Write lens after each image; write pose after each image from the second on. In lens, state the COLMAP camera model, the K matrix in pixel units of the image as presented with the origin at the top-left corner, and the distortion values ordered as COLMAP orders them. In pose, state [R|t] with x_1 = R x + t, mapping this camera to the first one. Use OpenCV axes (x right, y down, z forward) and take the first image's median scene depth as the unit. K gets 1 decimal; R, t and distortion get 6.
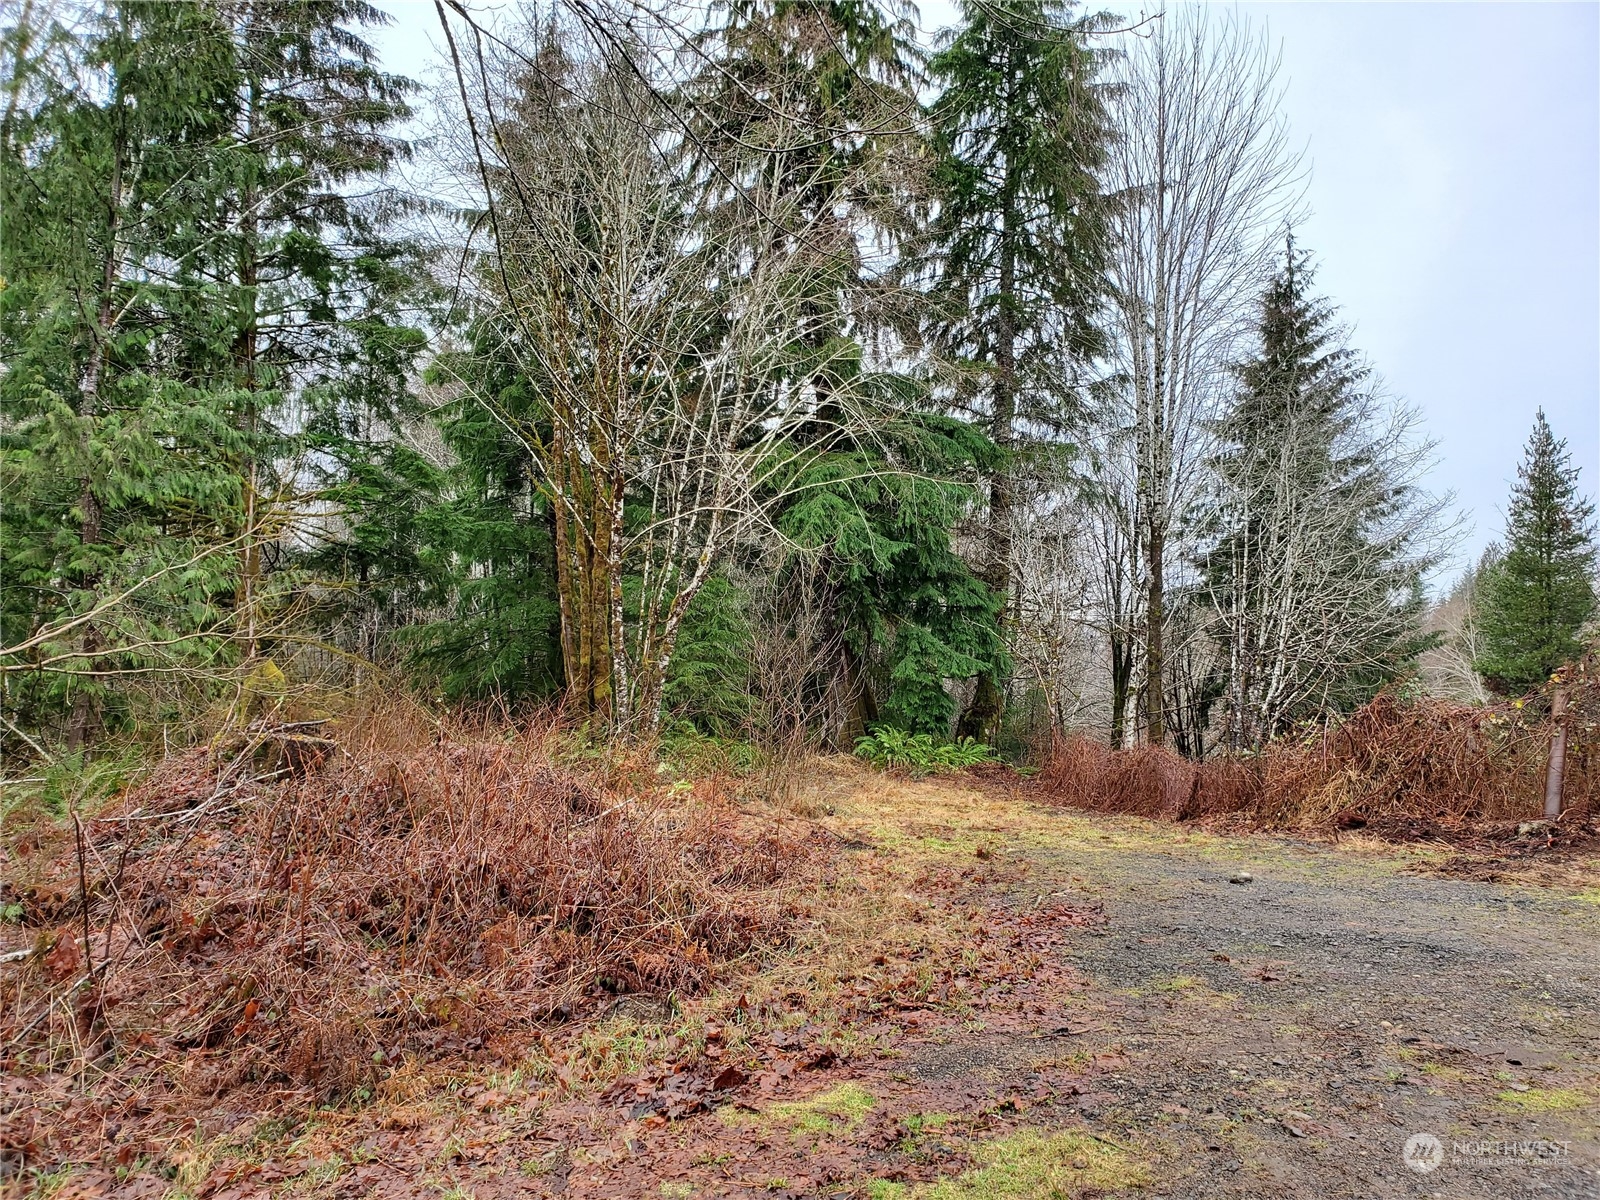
lens RADIAL K [[1320.7, 0, 796.8], [0, 1320.7, 597.3], [0, 0, 1]] dist [0.002238, 0.023866]
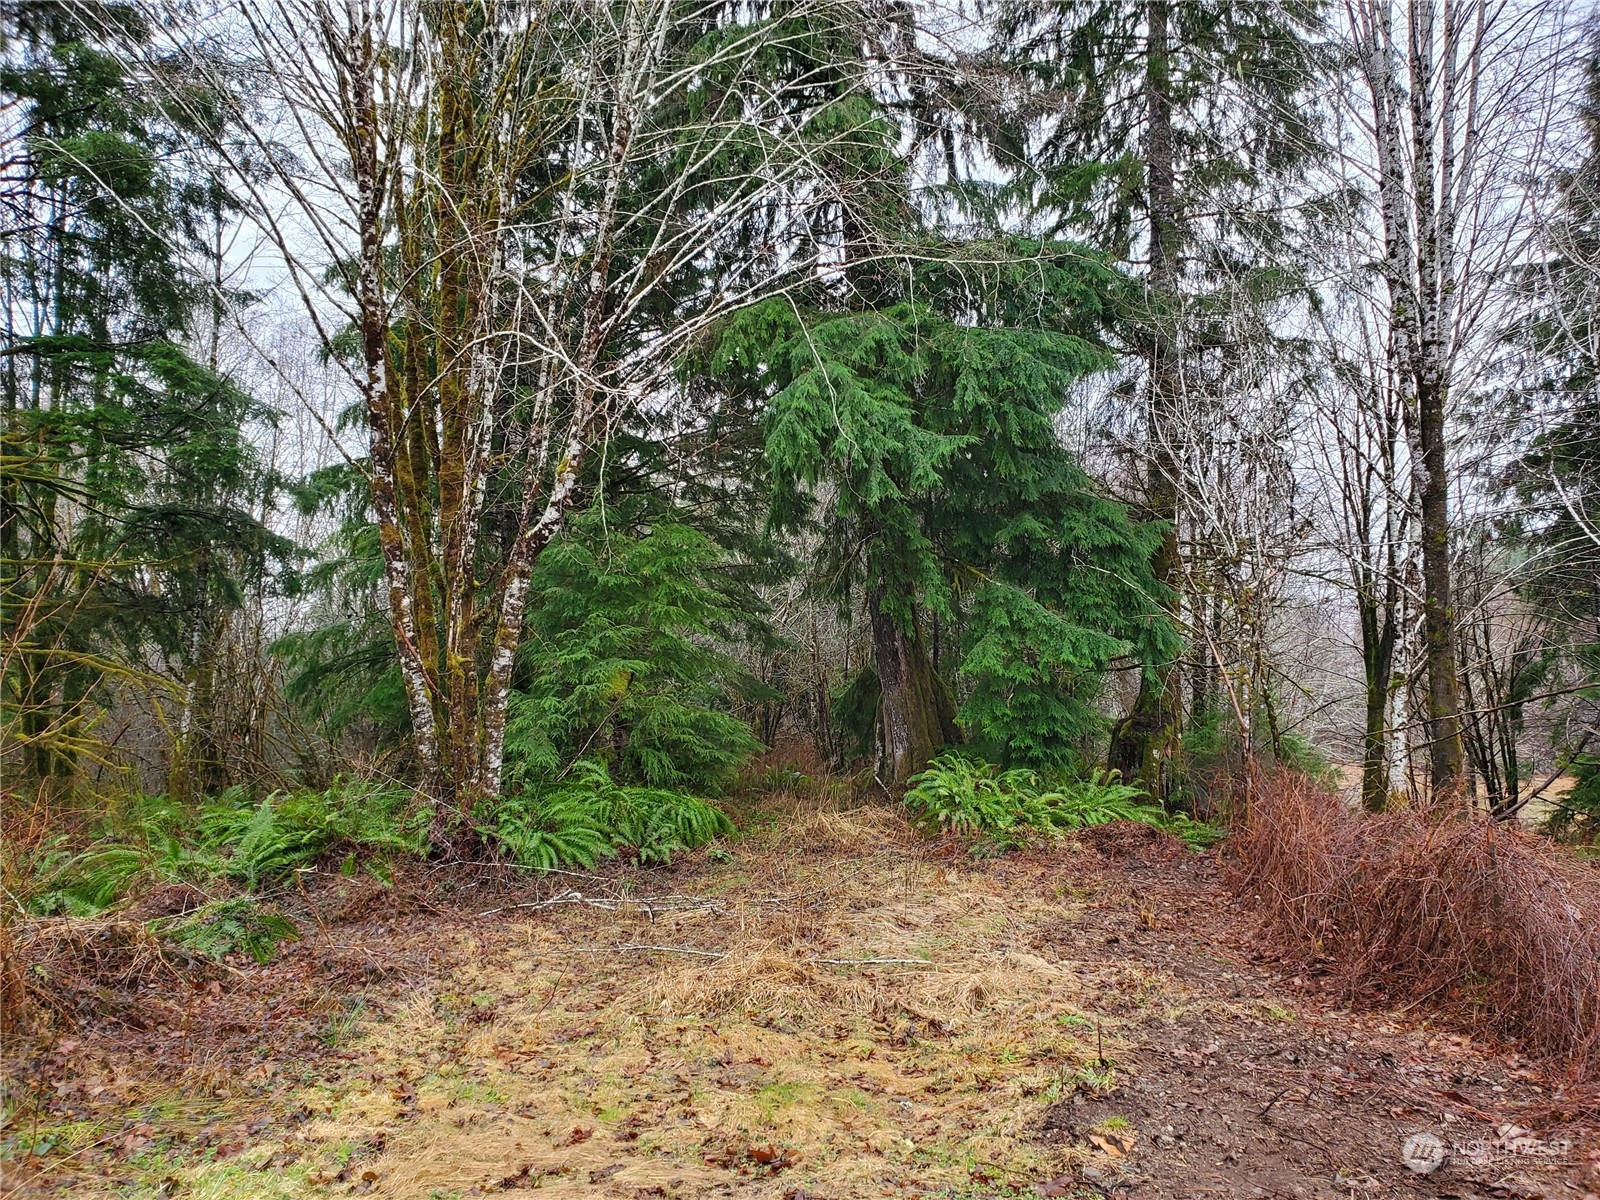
lens RADIAL K [[1320.7, 0, 796.8], [0, 1320.7, 597.3], [0, 0, 1]] dist [0.002238, 0.023866]
pose [[0.984260, -0.051777, -0.168969, 0.093122], [0.050760, 0.998657, -0.010337, 0.027304], [0.169277, 0.001597, 0.985567, 0.381492]]
